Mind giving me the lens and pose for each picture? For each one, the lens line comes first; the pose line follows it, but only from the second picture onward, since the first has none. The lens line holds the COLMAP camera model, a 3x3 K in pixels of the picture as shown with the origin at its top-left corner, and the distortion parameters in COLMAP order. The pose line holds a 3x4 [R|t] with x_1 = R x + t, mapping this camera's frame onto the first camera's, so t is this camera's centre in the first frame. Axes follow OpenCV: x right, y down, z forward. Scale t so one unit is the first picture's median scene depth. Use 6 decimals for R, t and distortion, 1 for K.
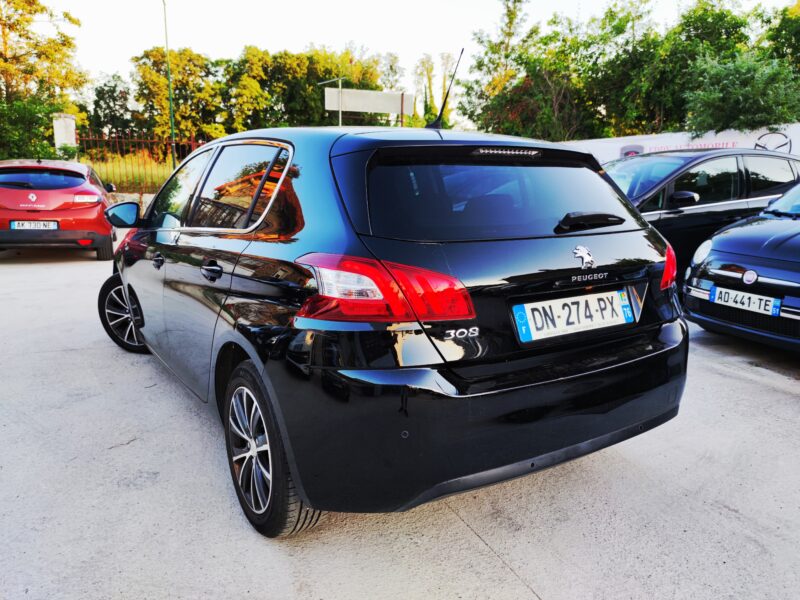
lens RADIAL K [[603.0, 0, 353.9], [0, 603.0, 326.6], [0, 0, 1]] dist [0.068359, 0.000462]
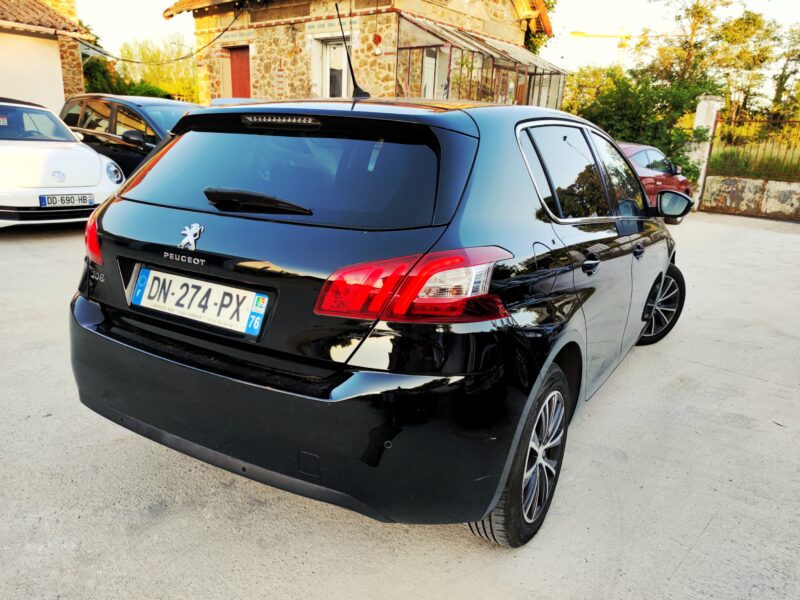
lens RADIAL K [[586.4, 0, 398.9], [0, 586.4, 322.0], [0, 0, 1]] dist [0.048237, -0.000569]
pose [[0.467650, 0.271459, -0.841198, 0.138700], [-0.252204, 0.953092, 0.167359, -0.023384], [0.847170, 0.133888, 0.514176, 0.089424]]
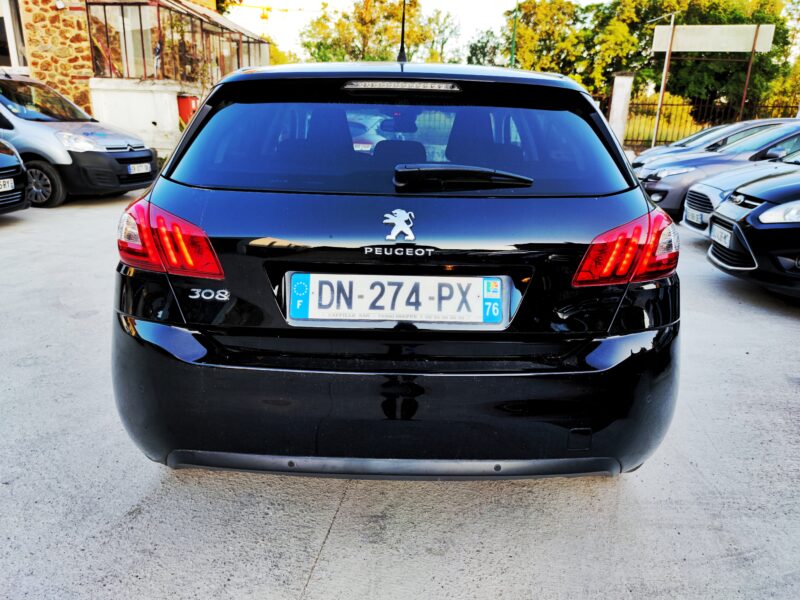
lens RADIAL K [[599.7, 0, 401.2], [0, 599.7, 322.5], [0, 0, 1]] dist [0.018348, -0.000825]
pose [[0.849440, 0.175707, -0.497574, 0.084135], [-0.142206, 0.984273, 0.104805, -0.007856], [0.508163, -0.018268, 0.861067, 0.037310]]
